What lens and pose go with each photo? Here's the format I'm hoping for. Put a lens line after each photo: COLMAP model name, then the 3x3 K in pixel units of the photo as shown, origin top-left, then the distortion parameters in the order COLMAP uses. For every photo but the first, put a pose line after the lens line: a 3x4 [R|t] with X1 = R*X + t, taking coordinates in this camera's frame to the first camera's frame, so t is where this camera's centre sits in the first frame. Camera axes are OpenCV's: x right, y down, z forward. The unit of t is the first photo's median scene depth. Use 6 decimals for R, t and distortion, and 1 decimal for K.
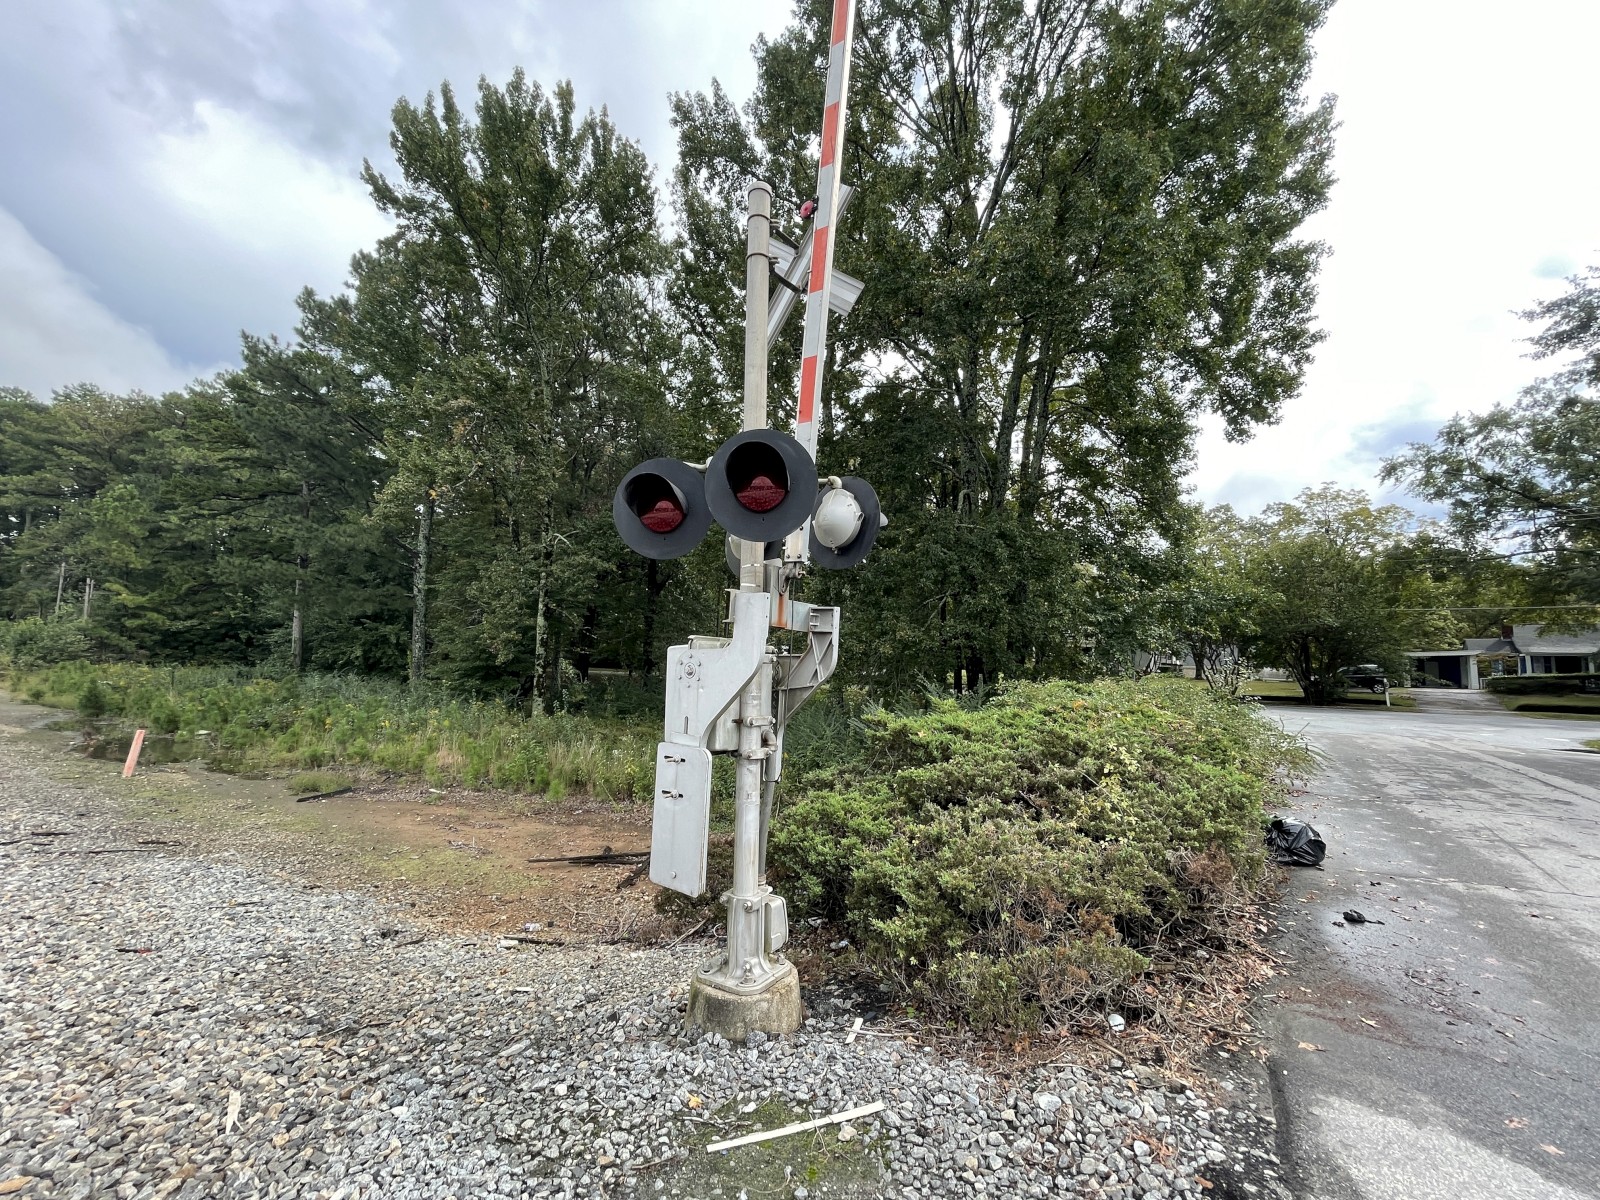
lens RADIAL K [[640.4, 0, 804.5], [0, 640.4, 600.9], [0, 0, 1]] dist [-0.008698, 0.001179]
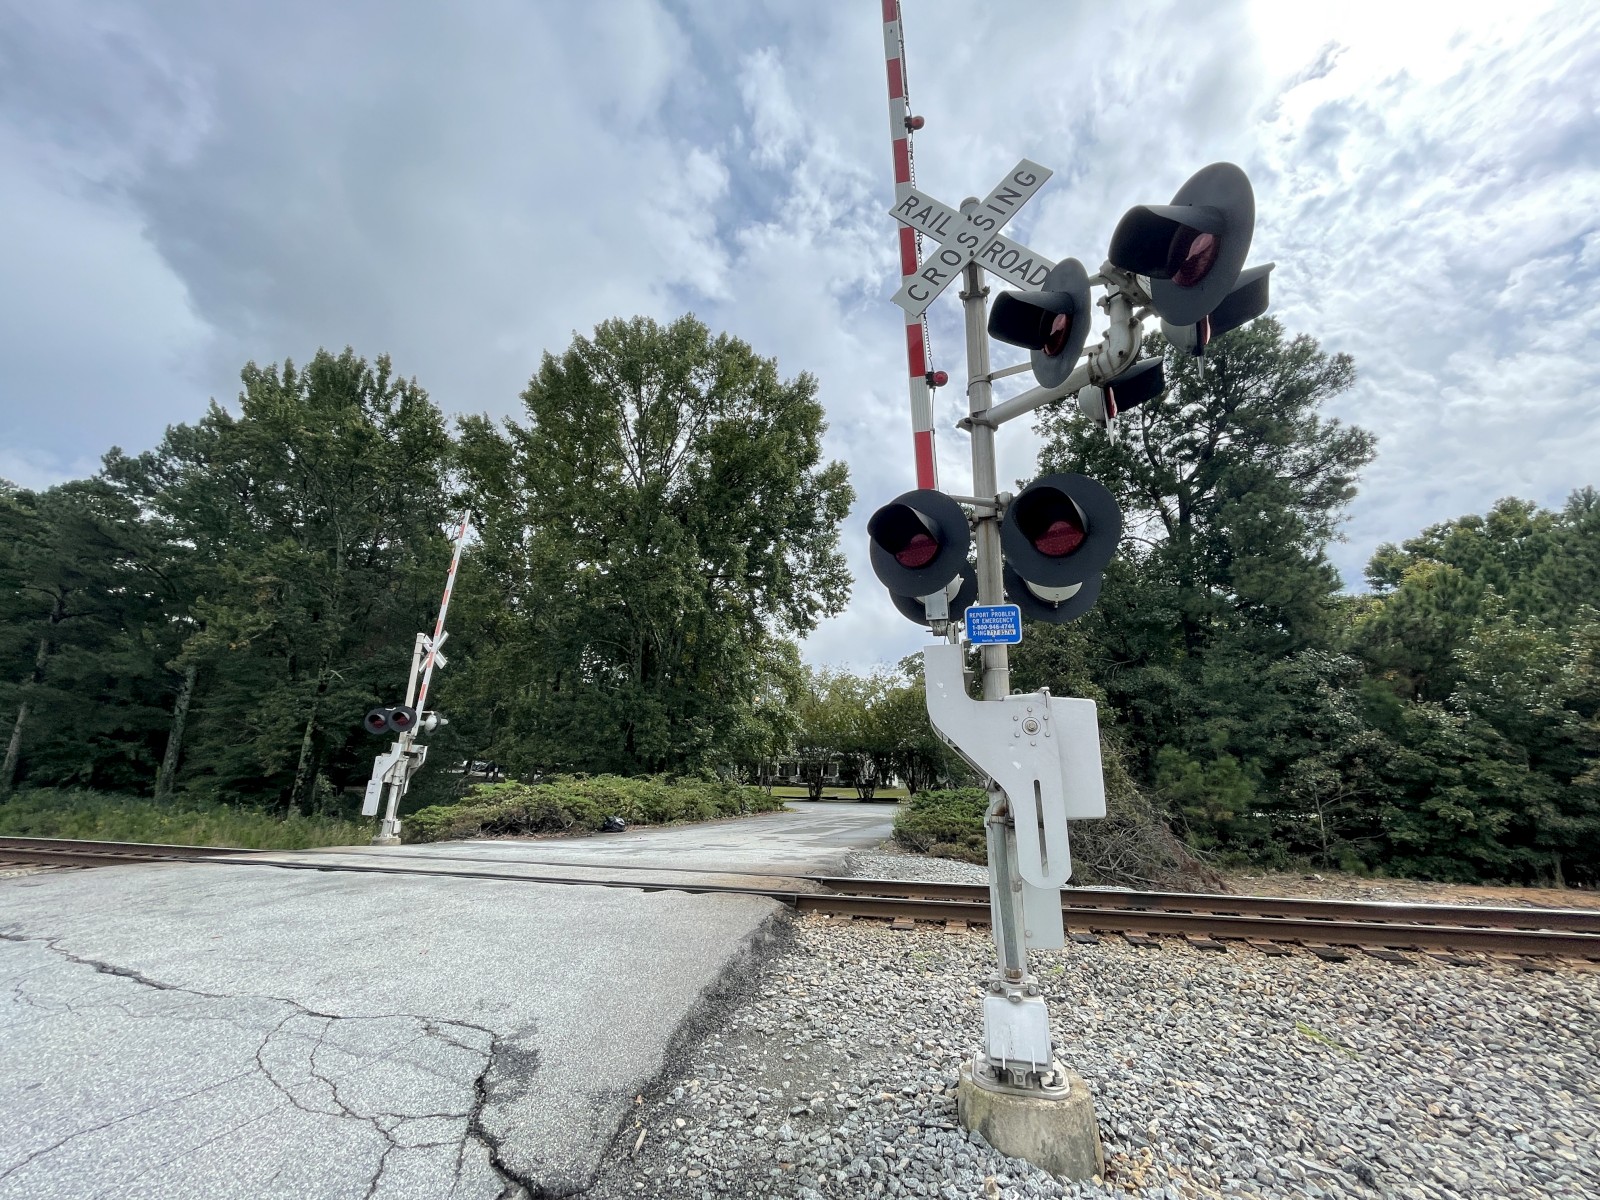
lens RADIAL K [[640.4, 0, 802.8], [0, 640.4, 595.2], [0, 0, 1]] dist [-0.008698, 0.001179]
pose [[0.960769, 0.061979, 0.270336, 0.173856], [-0.011234, 0.982608, -0.185353, -0.030084], [-0.277123, 0.175044, 0.944755, -0.527041]]
